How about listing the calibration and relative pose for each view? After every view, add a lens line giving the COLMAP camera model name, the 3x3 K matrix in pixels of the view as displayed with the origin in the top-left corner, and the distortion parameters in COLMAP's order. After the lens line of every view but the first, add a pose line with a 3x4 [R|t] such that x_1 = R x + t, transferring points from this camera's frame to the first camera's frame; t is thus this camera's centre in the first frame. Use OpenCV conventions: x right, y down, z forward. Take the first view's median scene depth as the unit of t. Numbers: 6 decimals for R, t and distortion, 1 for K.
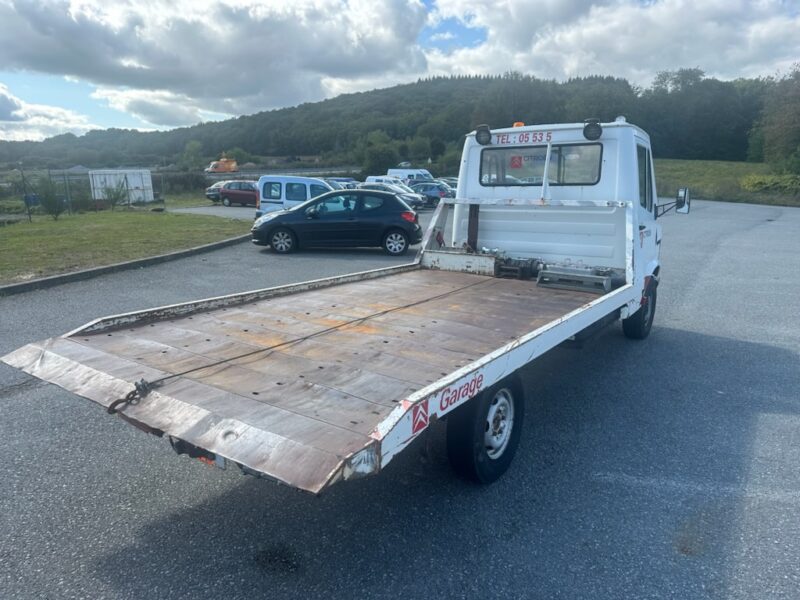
lens RADIAL K [[527.4, 0, 395.3], [0, 527.4, 300.3], [0, 0, 1]] dist [-0.000559, -0.003656]
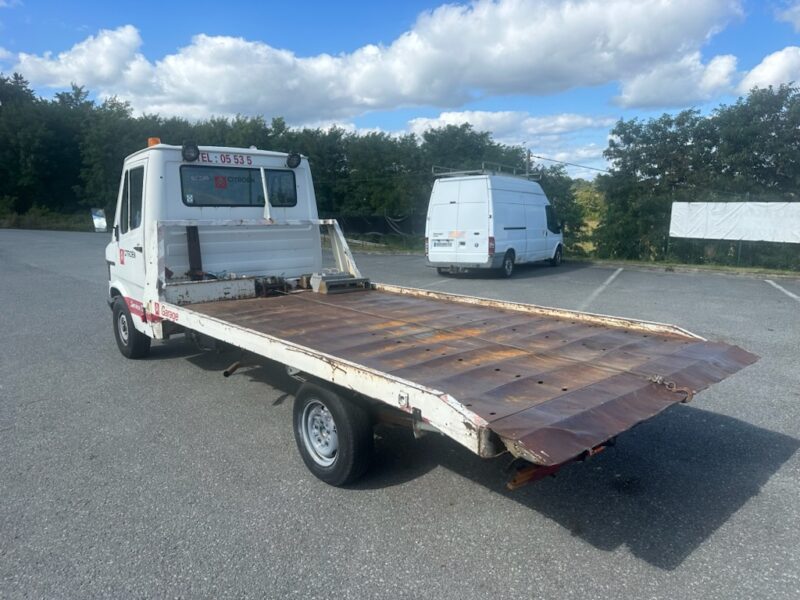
lens RADIAL K [[527.4, 0, 395.3], [0, 527.4, 300.3], [0, 0, 1]] dist [-0.000559, -0.003656]
pose [[0.285543, -0.159414, 0.945015, -0.650171], [0.193838, 0.975295, 0.105952, -0.092012], [-0.938559, 0.152926, 0.309389, 0.438165]]
